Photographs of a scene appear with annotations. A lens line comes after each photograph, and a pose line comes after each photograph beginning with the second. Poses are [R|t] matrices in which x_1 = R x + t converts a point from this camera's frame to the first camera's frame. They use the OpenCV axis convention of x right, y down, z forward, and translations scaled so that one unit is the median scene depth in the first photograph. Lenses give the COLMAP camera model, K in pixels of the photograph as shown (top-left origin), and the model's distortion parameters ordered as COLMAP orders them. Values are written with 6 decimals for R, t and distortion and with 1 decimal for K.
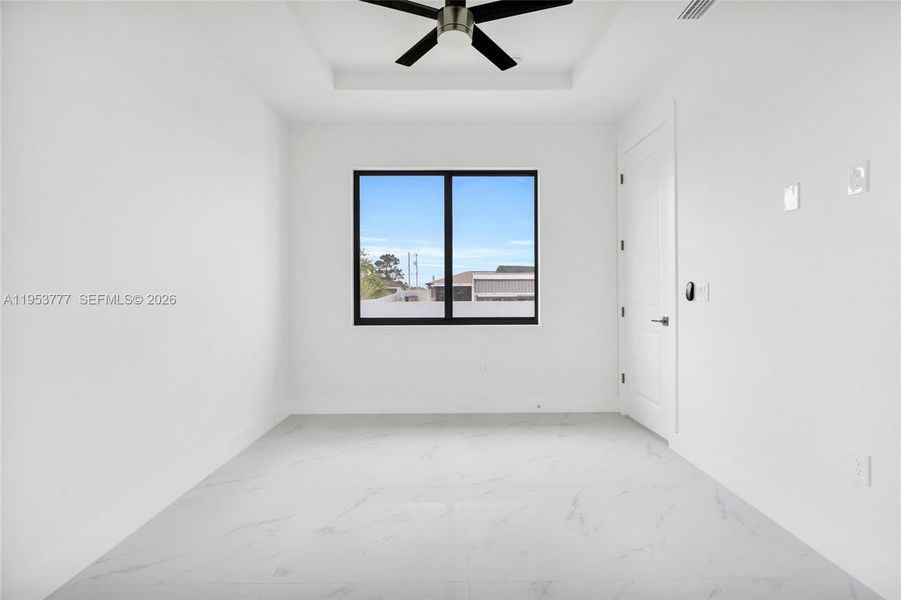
lens RADIAL K [[409.1, 0, 448.8], [0, 409.1, 294.7], [0, 0, 1]] dist [-0.000782, -0.000141]
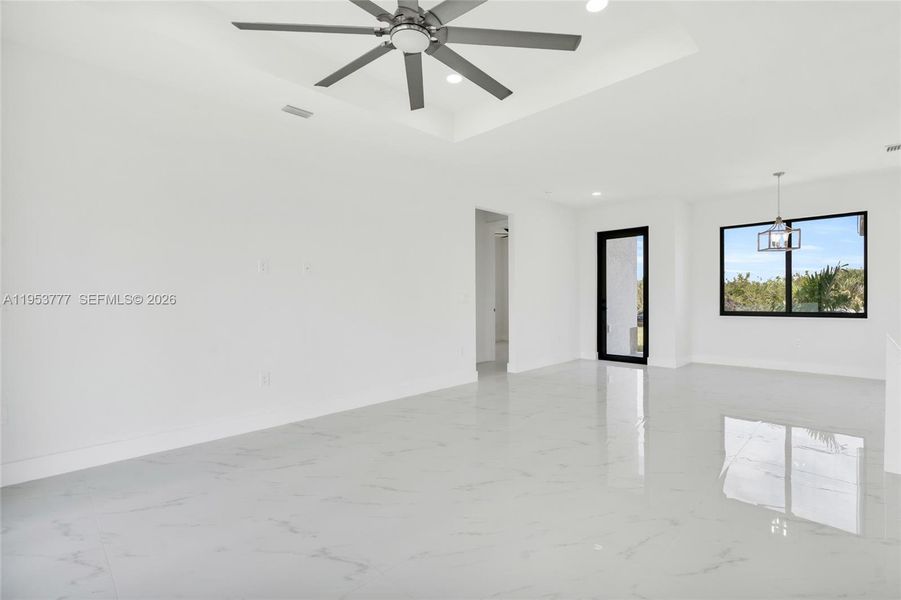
lens RADIAL K [[419.8, 0, 466.6], [0, 419.8, 301.5], [0, 0, 1]] dist [-0.000244, -0.000051]
pose [[0.720644, 0.001727, -0.693303, 0.228812], [0.004939, 0.999959, 0.007625, -0.003081], [0.693288, -0.008920, 0.720605, -1.032596]]
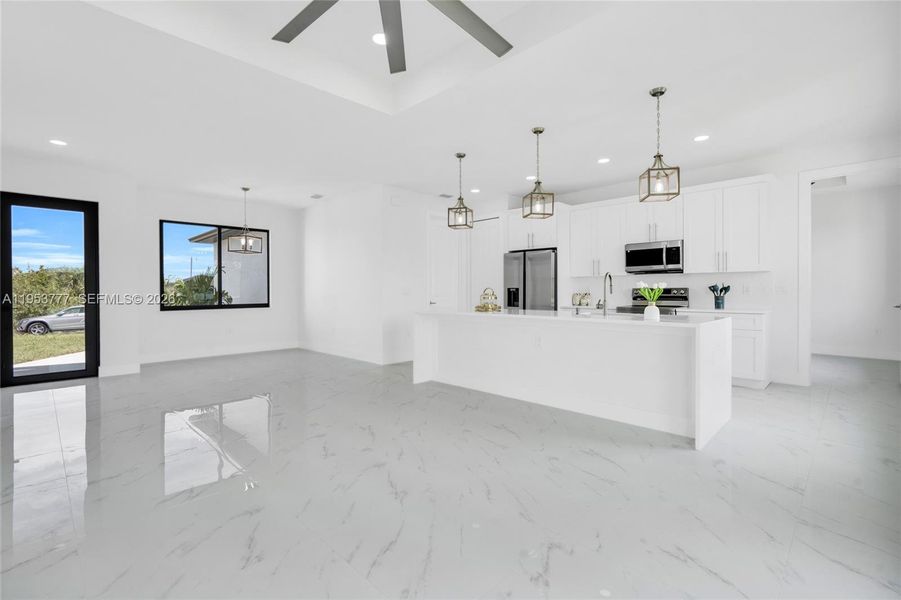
lens RADIAL K [[409.1, 0, 448.8], [0, 409.1, 294.7], [0, 0, 1]] dist [-0.000782, -0.000141]
pose [[0.702243, -0.009143, 0.711878, -0.590285], [0.005188, 0.999957, 0.007724, 0.001464], [-0.711918, -0.001731, 0.702260, -1.023910]]
